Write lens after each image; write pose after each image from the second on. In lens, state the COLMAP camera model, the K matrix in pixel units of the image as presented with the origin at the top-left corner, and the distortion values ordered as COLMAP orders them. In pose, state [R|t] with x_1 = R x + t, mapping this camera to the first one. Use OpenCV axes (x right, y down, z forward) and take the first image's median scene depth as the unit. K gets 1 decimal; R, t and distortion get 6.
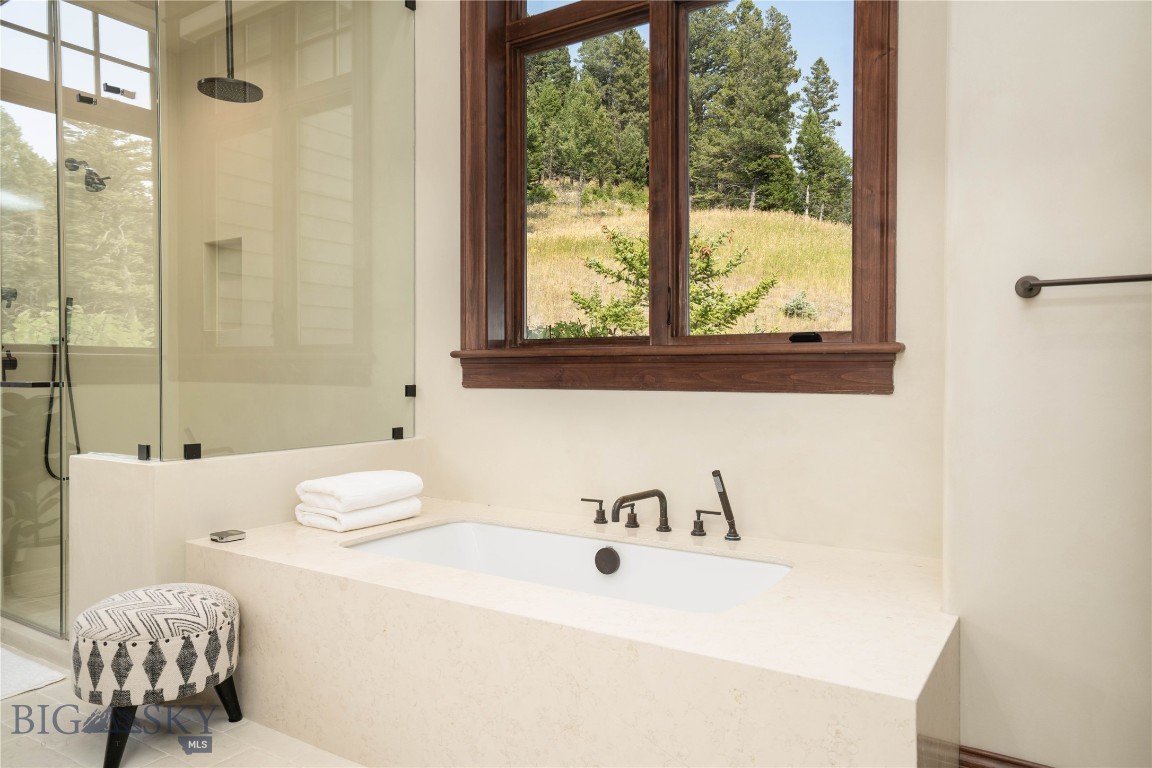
lens RADIAL K [[786.1, 0, 576.0], [0, 786.1, 384.0], [0, 0, 1]] dist [-0.003494, 0.049839]
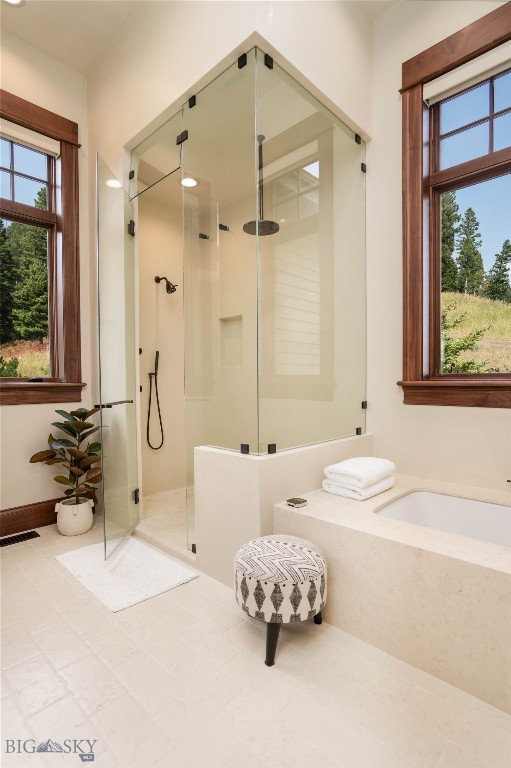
lens RADIAL K [[387.3, 0, 254.9], [0, 387.3, 394.7], [0, 0, 1]] dist [-0.025165, 0.000337]
pose [[0.986250, -0.000160, -0.165260, -0.347795], [0.004940, 0.999581, 0.028512, -0.042849], [0.165186, -0.028936, 0.985838, 0.190580]]
